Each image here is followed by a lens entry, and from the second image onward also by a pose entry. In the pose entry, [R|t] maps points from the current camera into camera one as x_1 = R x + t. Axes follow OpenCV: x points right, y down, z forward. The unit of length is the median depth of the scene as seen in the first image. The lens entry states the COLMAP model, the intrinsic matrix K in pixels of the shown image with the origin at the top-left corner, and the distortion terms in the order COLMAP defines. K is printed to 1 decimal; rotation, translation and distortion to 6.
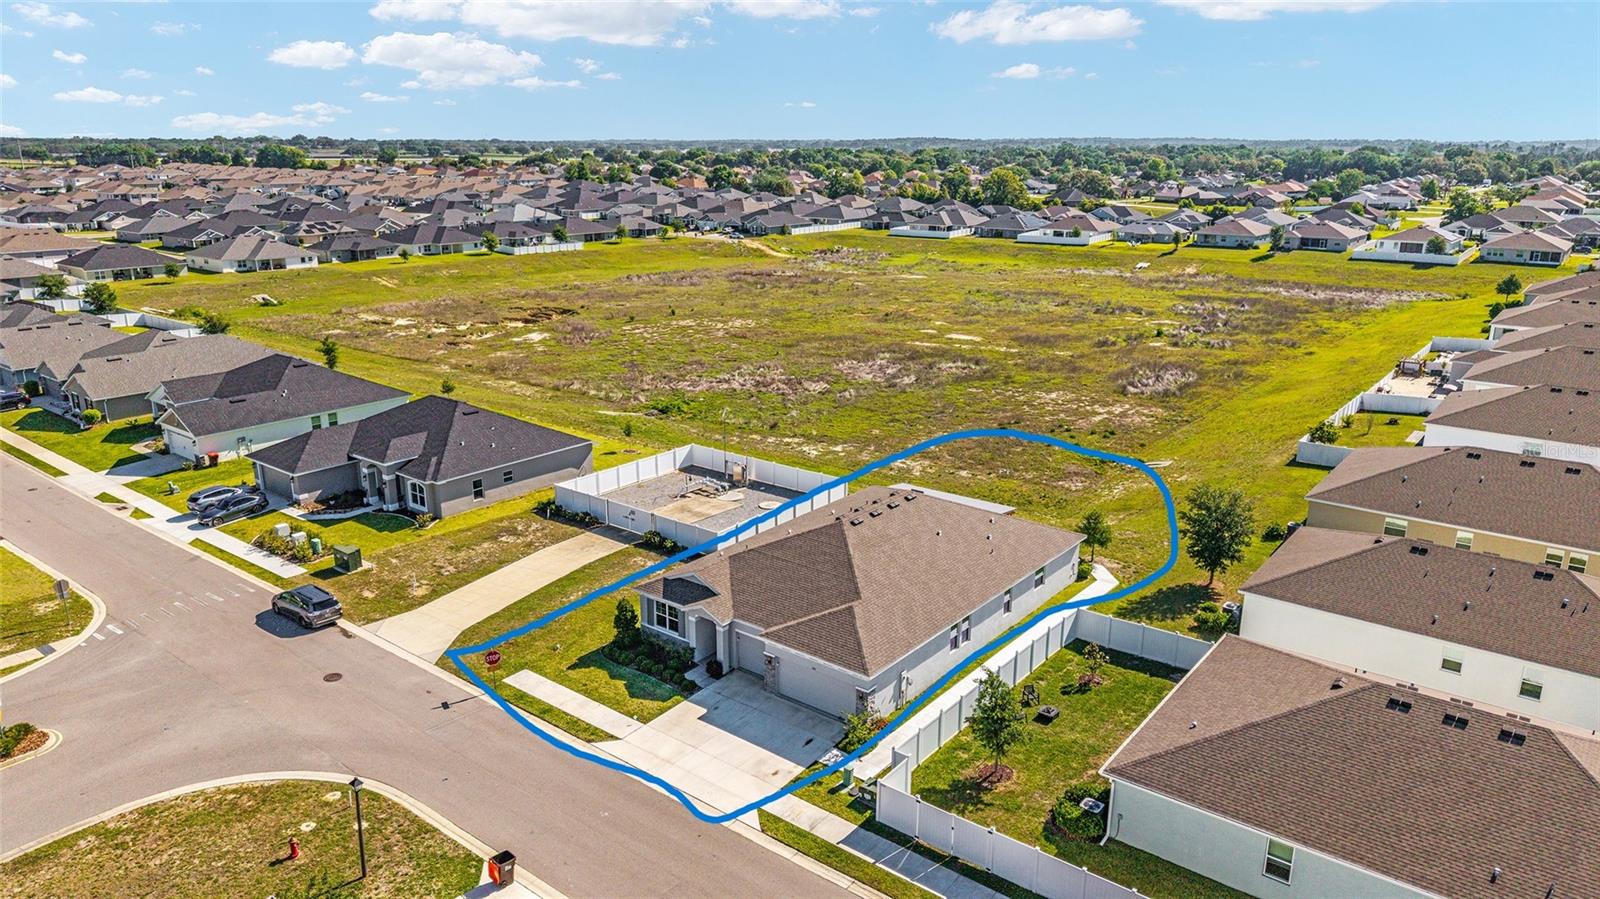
lens RADIAL K [[1061.9, 0, 800.0], [0, 1061.9, 449.5], [0, 0, 1]] dist [0.063506, -0.086168]
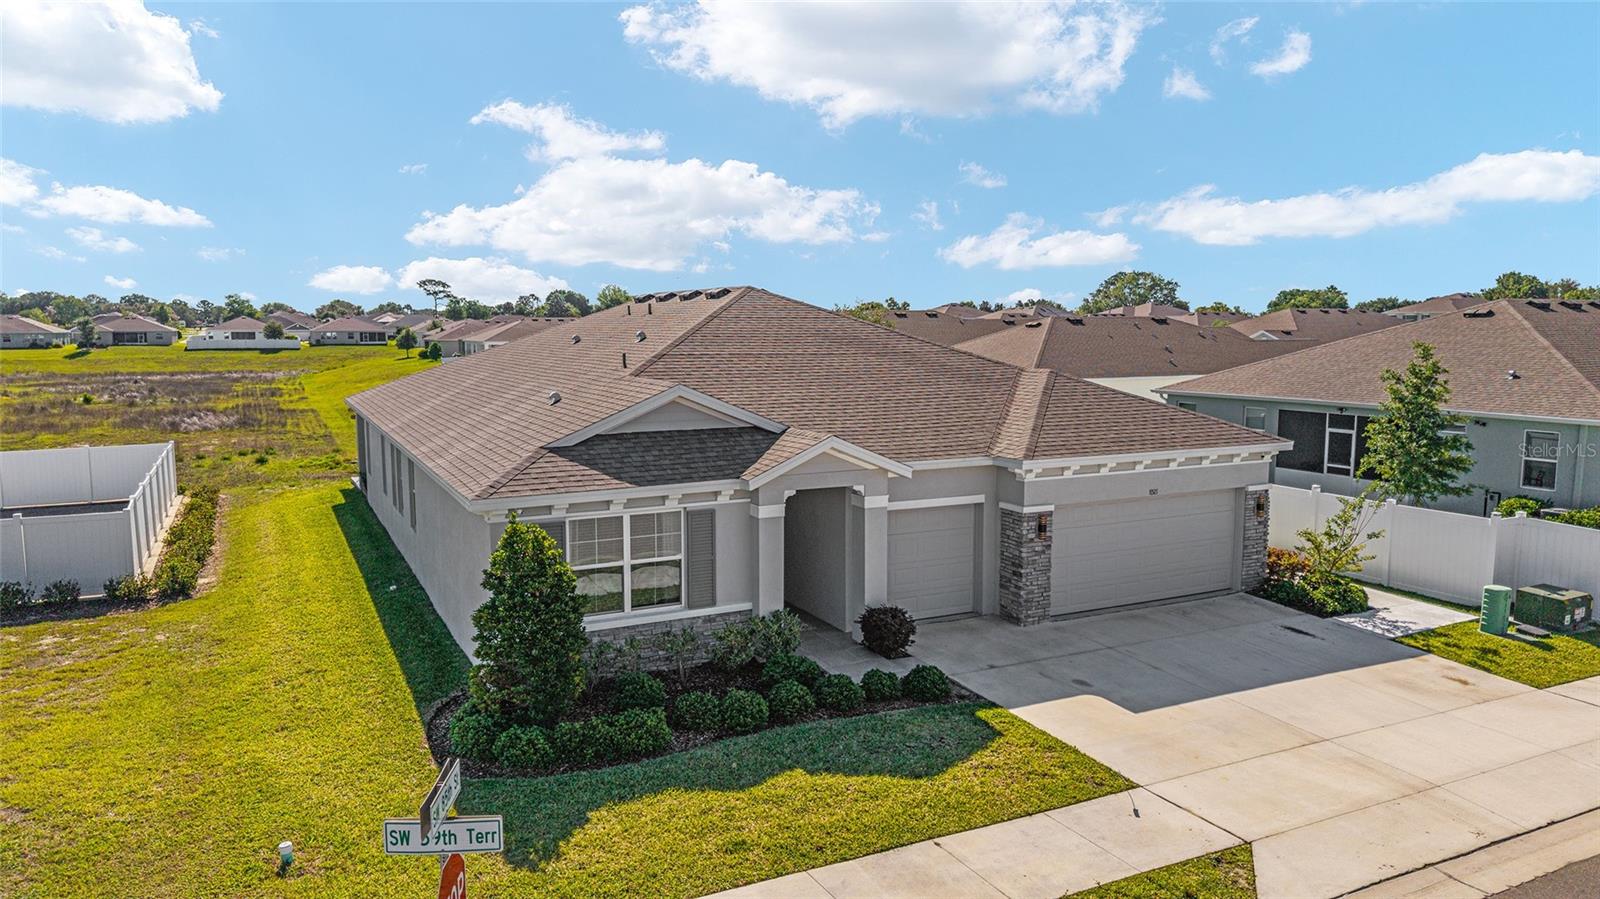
lens RADIAL K [[1071.2, 0, 800.0], [0, 1071.2, 449.5], [0, 0, 1]] dist [0.024472, -0.026238]
pose [[0.424276, -0.107750, 0.899100, -0.352609], [0.251369, 0.967888, -0.002625, 0.139214], [-0.869945, 0.227119, 0.437736, 0.821677]]
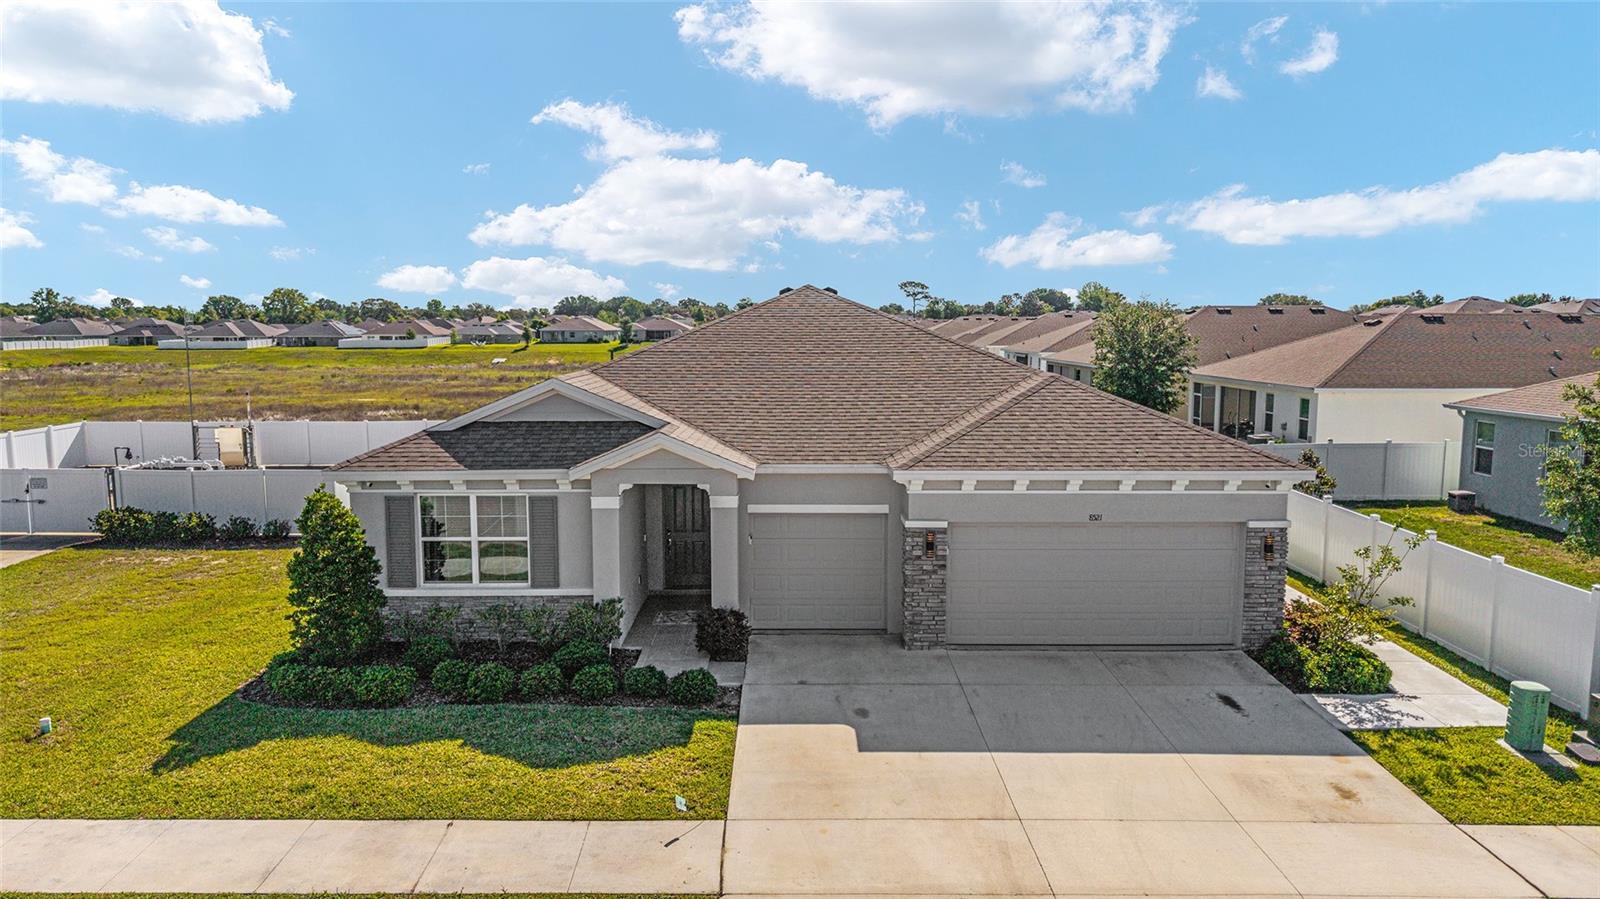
lens RADIAL K [[1071.2, 0, 800.0], [0, 1071.2, 449.5], [0, 0, 1]] dist [0.024472, -0.026238]
pose [[0.781768, -0.075285, 0.619008, -0.239893], [0.173831, 0.979645, -0.100392, 0.177901], [-0.598850, 0.186086, 0.778942, 0.688533]]
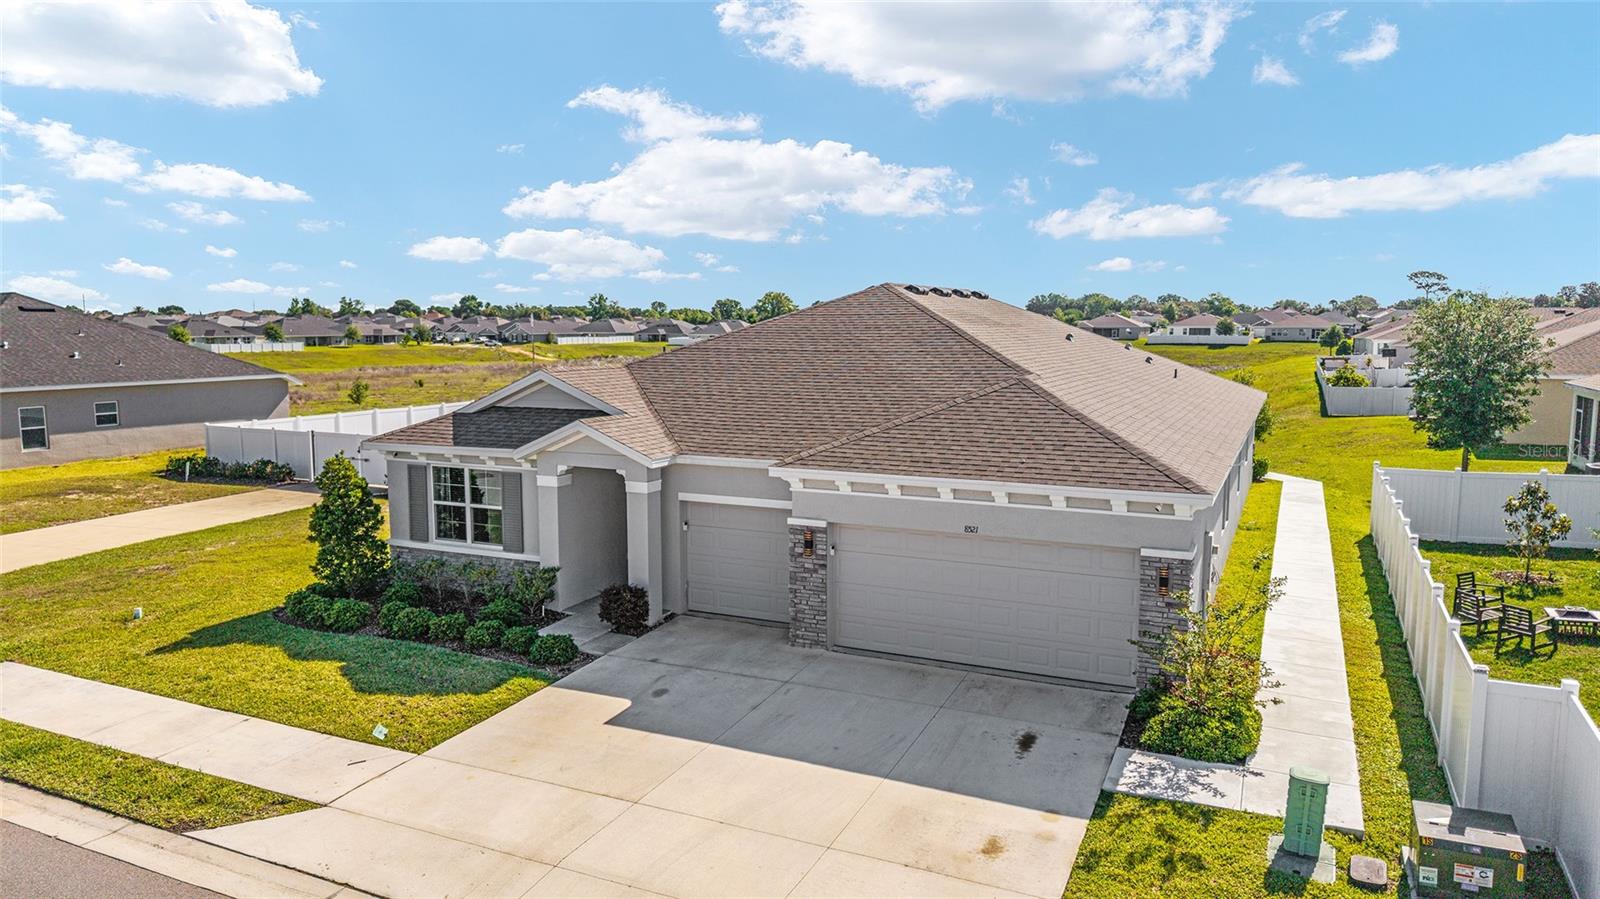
lens RADIAL K [[1071.2, 0, 800.0], [0, 1071.2, 449.5], [0, 0, 1]] dist [0.024472, -0.026238]
pose [[0.973465, -0.030094, 0.226846, -0.096195], [0.066050, 0.986074, -0.152626, 0.200187], [-0.219094, 0.163560, 0.961897, 0.612089]]
